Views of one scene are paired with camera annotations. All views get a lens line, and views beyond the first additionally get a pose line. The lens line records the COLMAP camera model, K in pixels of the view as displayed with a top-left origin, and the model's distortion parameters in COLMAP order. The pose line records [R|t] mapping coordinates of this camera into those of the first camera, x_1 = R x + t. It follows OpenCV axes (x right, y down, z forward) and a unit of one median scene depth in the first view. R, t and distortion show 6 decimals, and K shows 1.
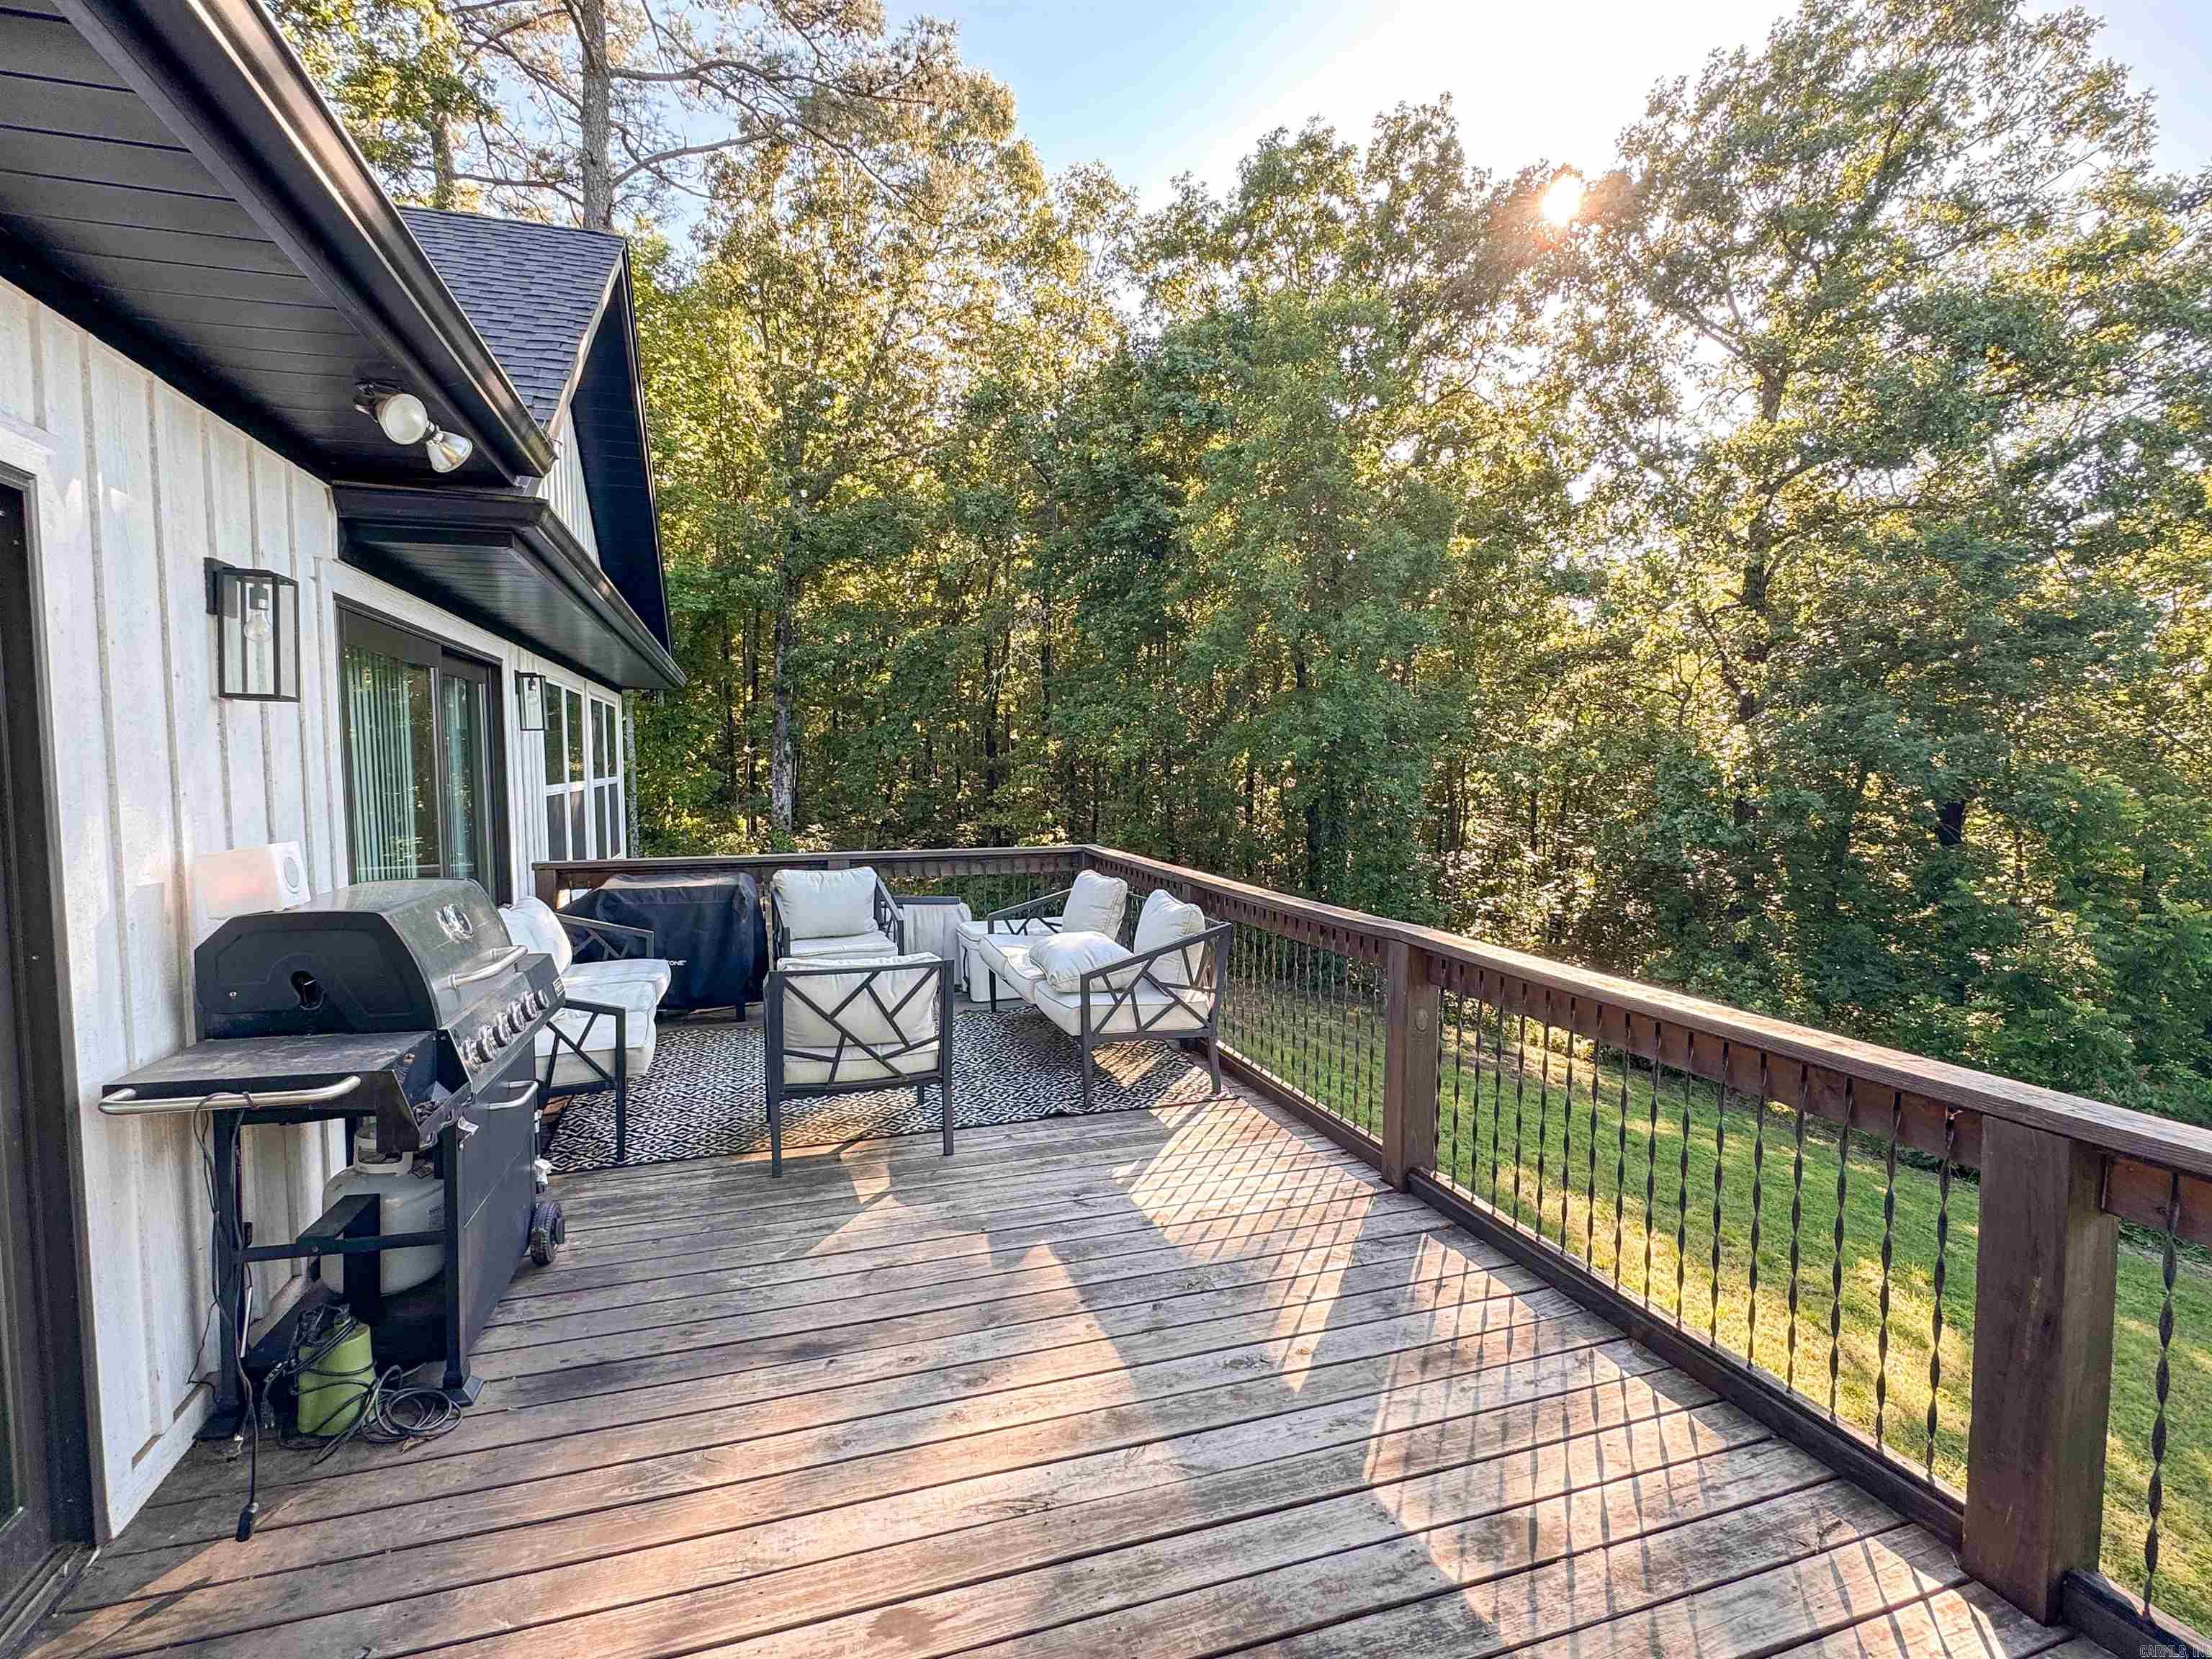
lens RADIAL K [[1017.9, 0, 1095.2], [0, 1017.9, 820.6], [0, 0, 1]] dist [-0.005000, -0.000795]
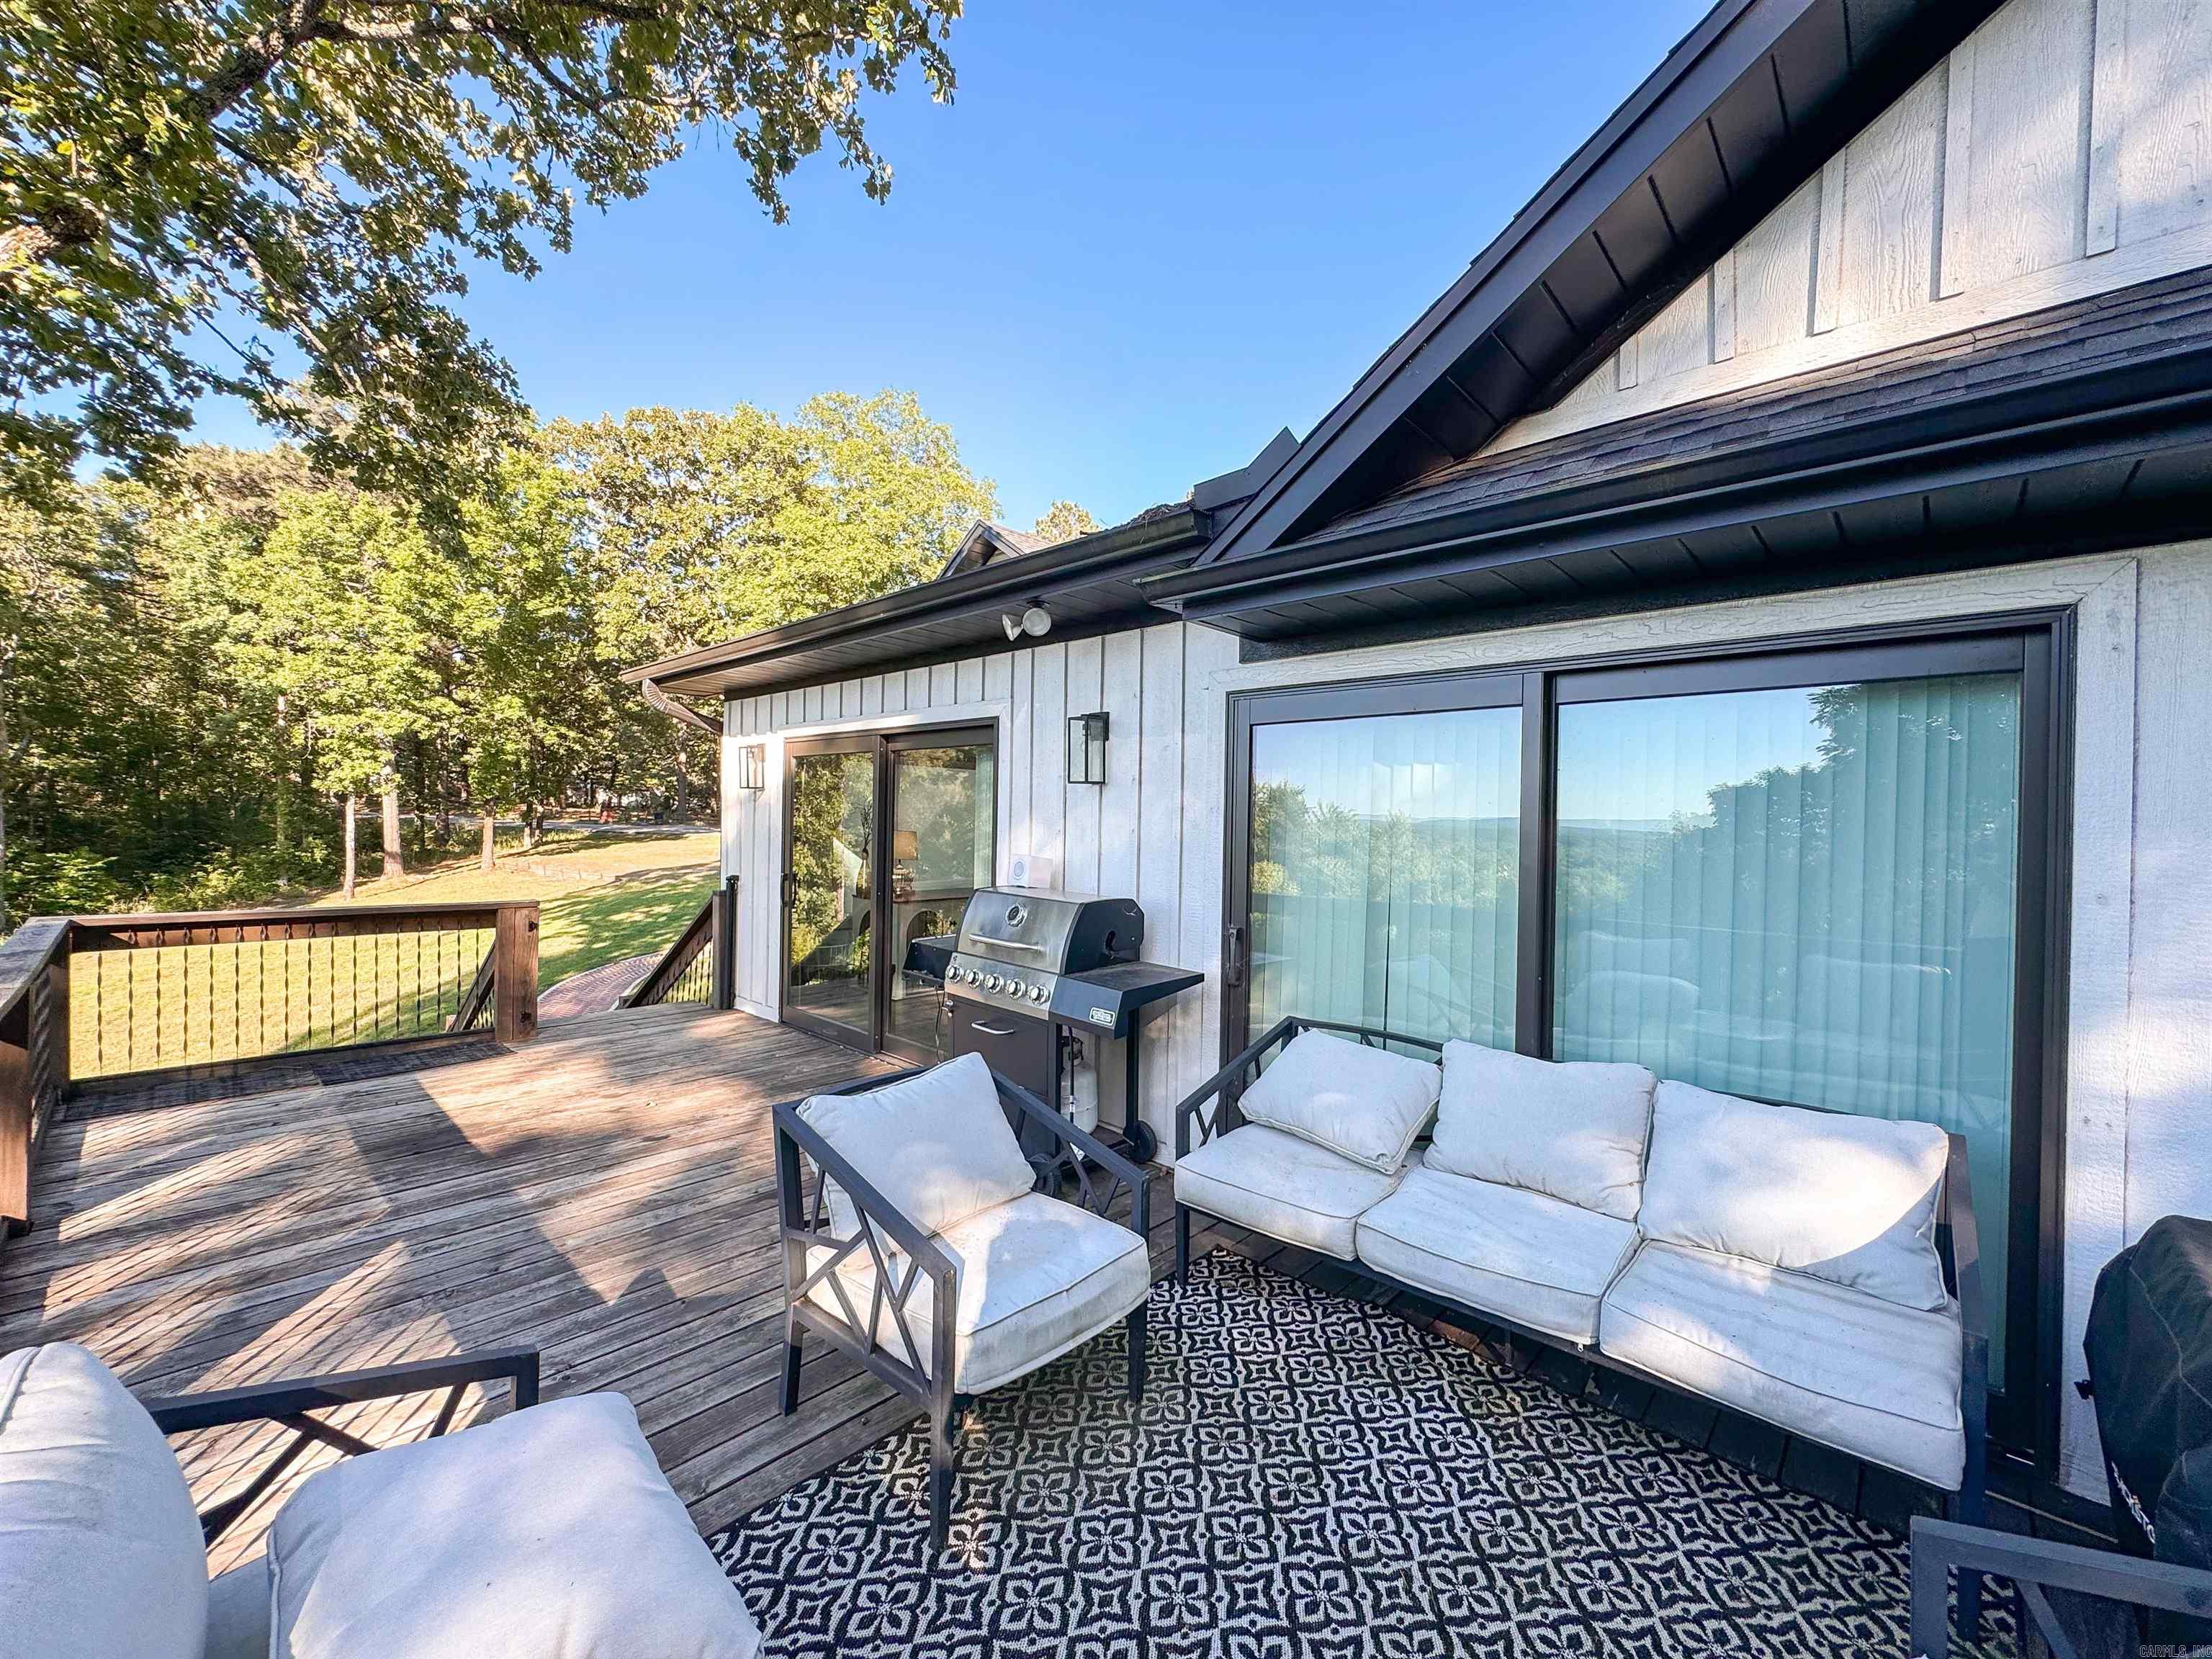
lens RADIAL K [[884.4, 0, 1113.5], [0, 884.4, 823.5], [0, 0, 1]] dist [-0.000740, -0.000240]
pose [[-0.874485, -0.002729, -0.485044, -0.076941], [-0.043388, 0.996416, 0.072618, -0.167519], [0.483107, 0.084548, -0.871469, 2.464629]]
